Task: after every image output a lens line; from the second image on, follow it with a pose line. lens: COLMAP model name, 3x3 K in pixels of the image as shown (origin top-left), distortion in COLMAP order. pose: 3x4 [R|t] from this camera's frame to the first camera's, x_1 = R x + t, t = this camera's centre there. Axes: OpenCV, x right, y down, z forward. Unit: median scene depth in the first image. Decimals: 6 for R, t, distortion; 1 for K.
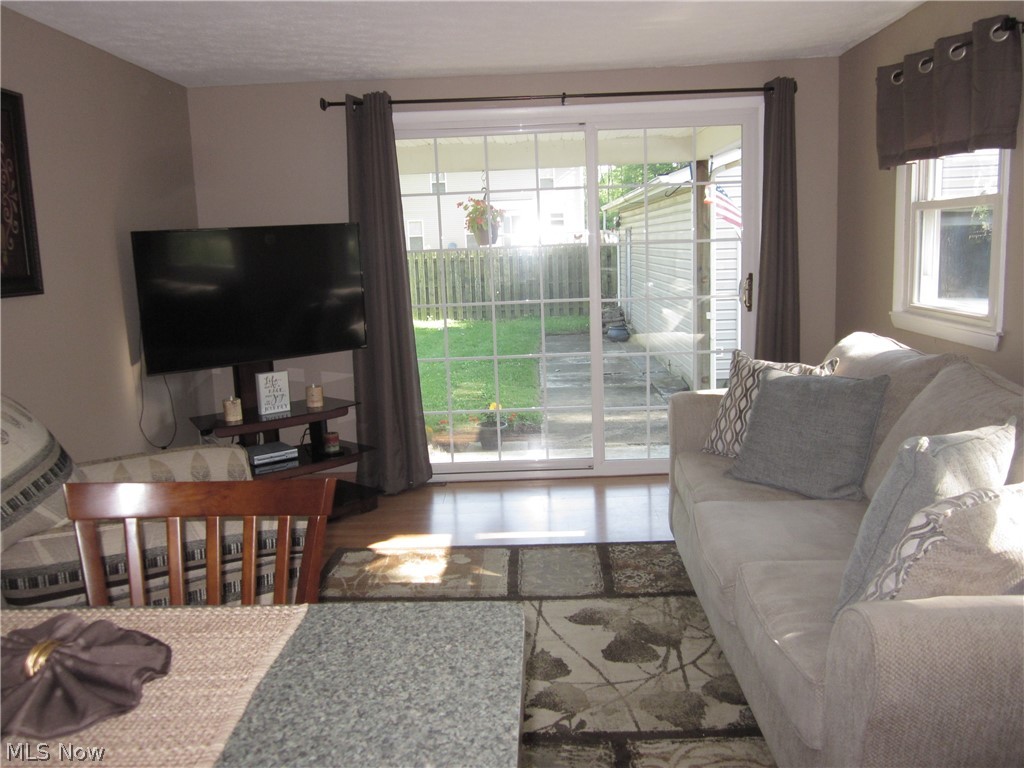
lens RADIAL K [[848.1, 0, 511.3], [0, 848.1, 387.2], [0, 0, 1]] dist [-0.041339, 0.007256]
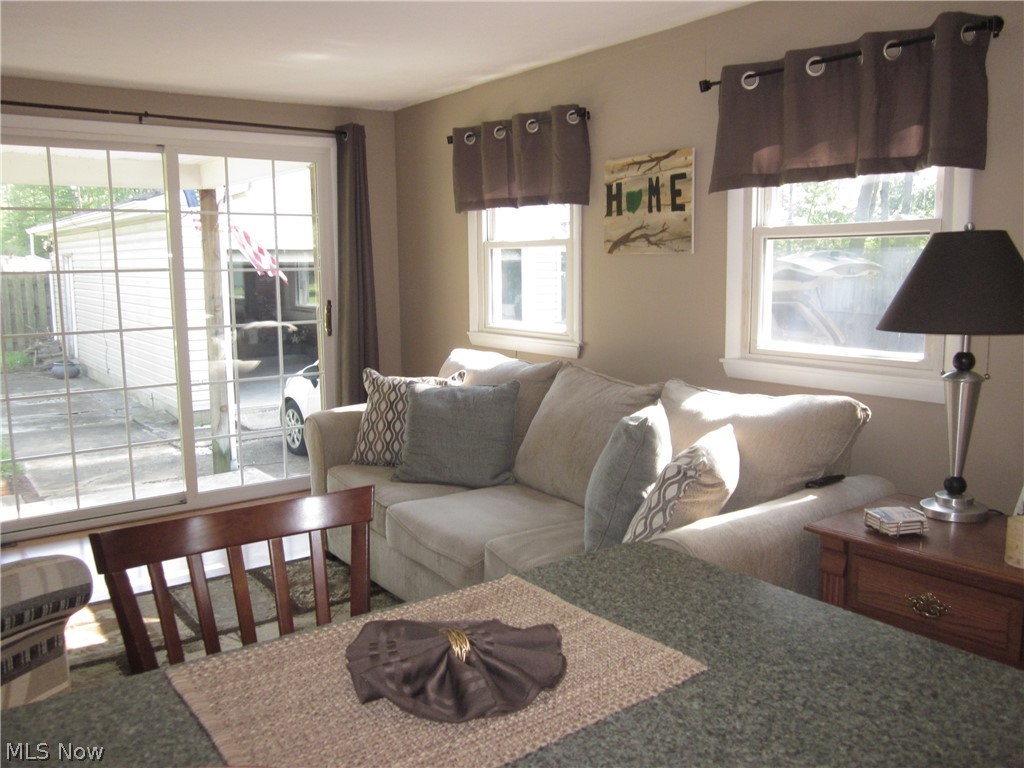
lens RADIAL K [[848.1, 0, 511.3], [0, 848.1, 387.2], [0, 0, 1]] dist [-0.041339, 0.007256]
pose [[0.782583, -0.057958, 0.619843, -0.254943], [0.080312, 0.996736, -0.008199, 0.003533], [-0.617345, 0.056197, 0.784683, 0.021022]]
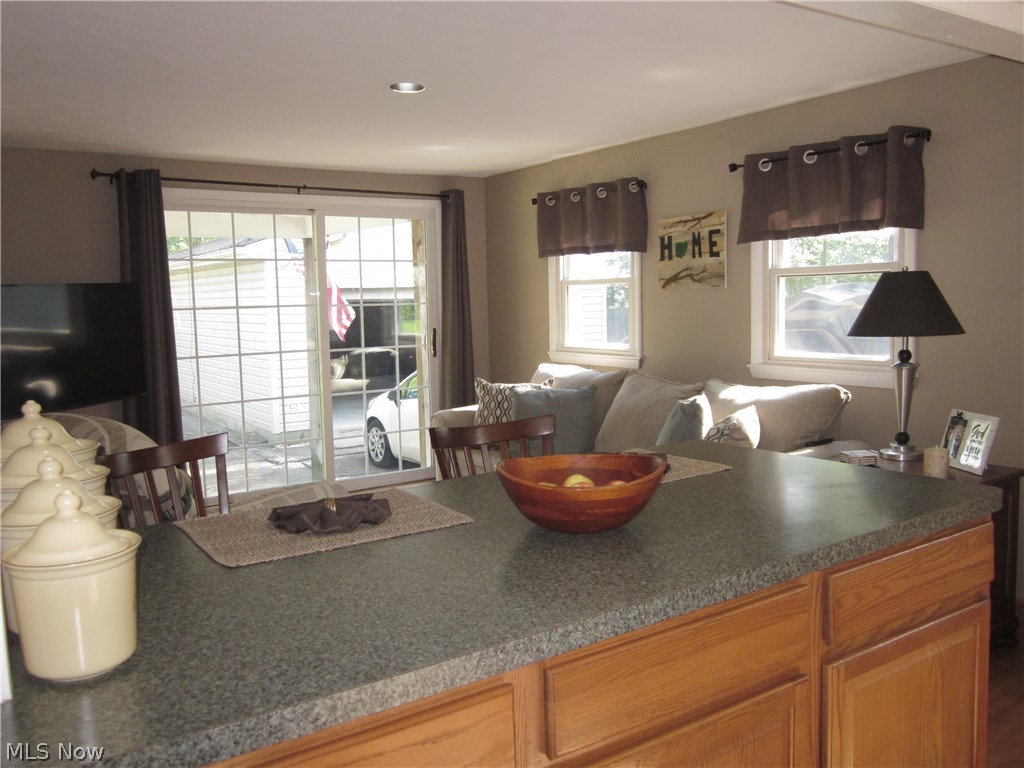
lens RADIAL K [[848.3, 0, 503.2], [0, 848.3, 392.3], [0, 0, 1]] dist [-0.041848, 0.002187]
pose [[0.813041, -0.041501, 0.580726, -0.509403], [0.085066, 0.995220, -0.047973, 0.050182], [-0.575959, 0.088404, 0.812684, -0.189030]]
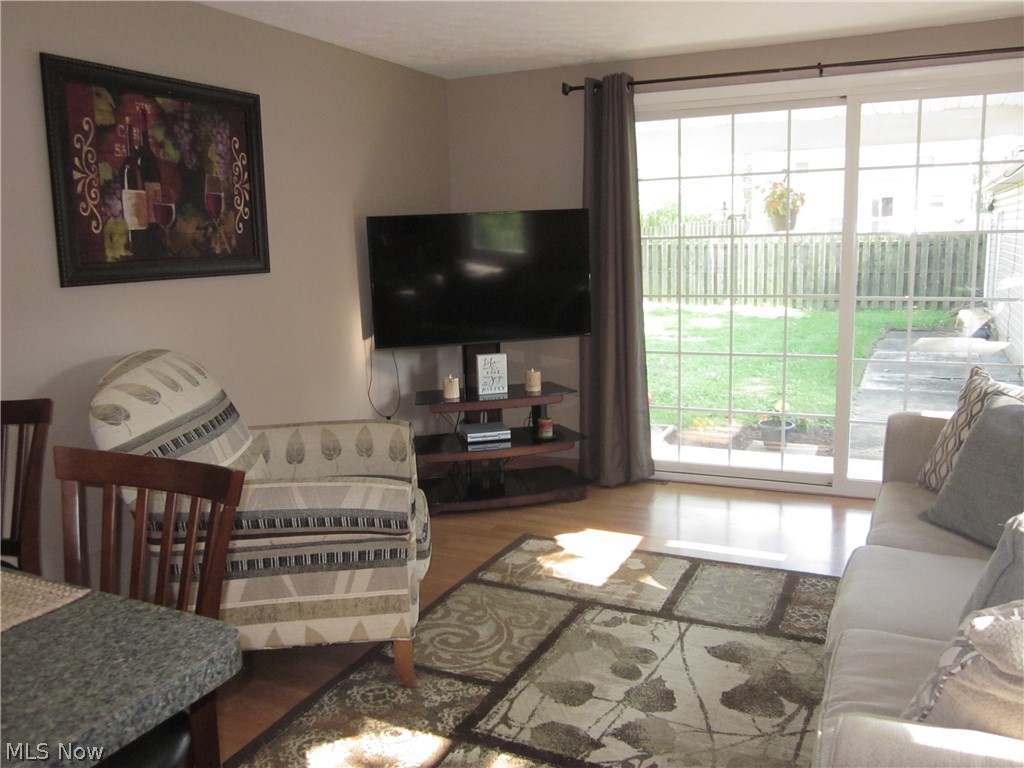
lens RADIAL K [[848.1, 0, 511.3], [0, 848.1, 387.2], [0, 0, 1]] dist [-0.041339, 0.007256]
pose [[0.913727, 0.083373, -0.397683, 0.168861], [-0.074793, 0.996510, 0.037068, -0.019576], [0.399385, -0.004126, 0.916774, 0.069295]]
